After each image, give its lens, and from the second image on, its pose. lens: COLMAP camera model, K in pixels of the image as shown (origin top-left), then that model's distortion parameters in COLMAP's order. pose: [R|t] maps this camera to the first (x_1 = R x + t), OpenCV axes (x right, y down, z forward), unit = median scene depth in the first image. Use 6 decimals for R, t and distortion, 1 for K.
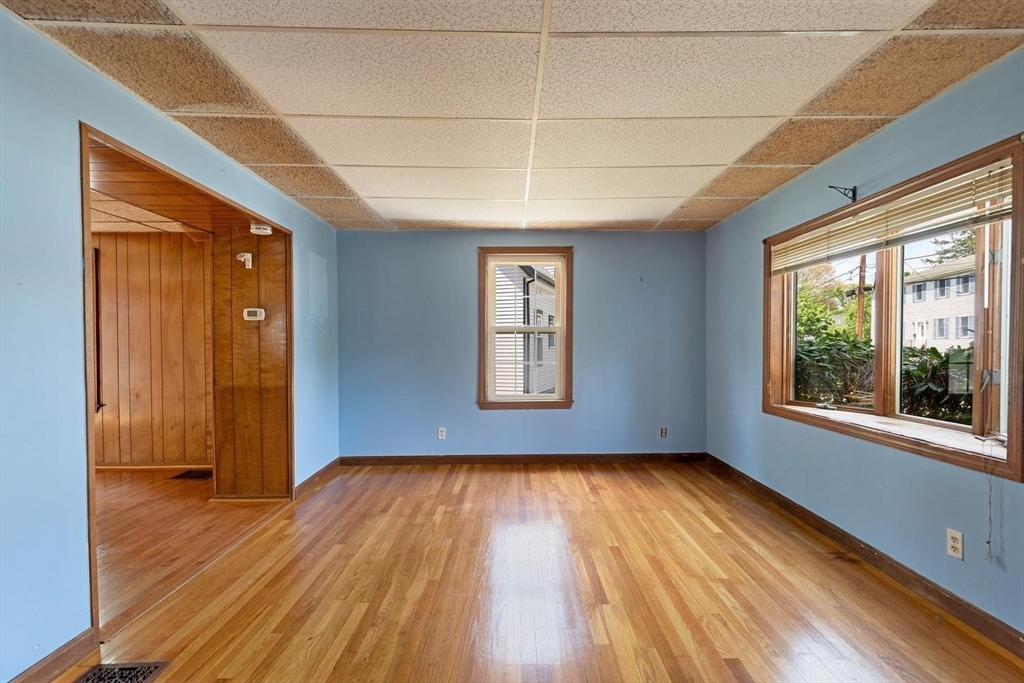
lens RADIAL K [[468.3, 0, 501.9], [0, 468.3, 348.2], [0, 0, 1]] dist [0.015059, -0.002591]
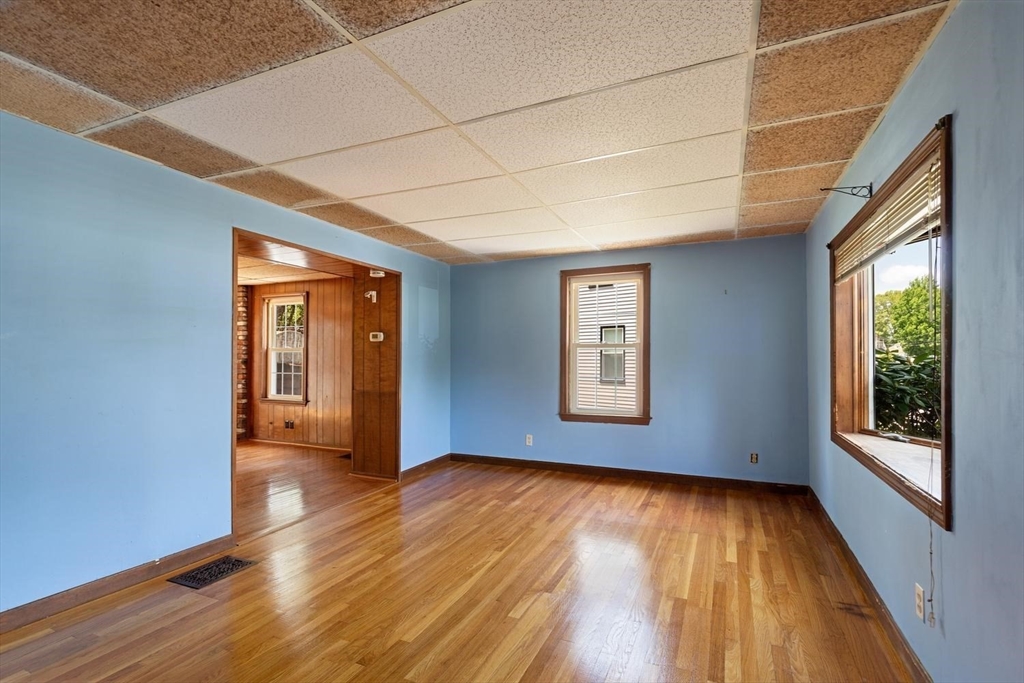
lens RADIAL K [[468.3, 0, 501.4], [0, 468.3, 346.6], [0, 0, 1]] dist [0.015059, -0.002591]
pose [[0.906121, -0.007028, -0.422961, 0.373741], [-0.007270, 0.999456, -0.032181, -0.004595], [0.422957, 0.032235, 0.905576, -0.052590]]
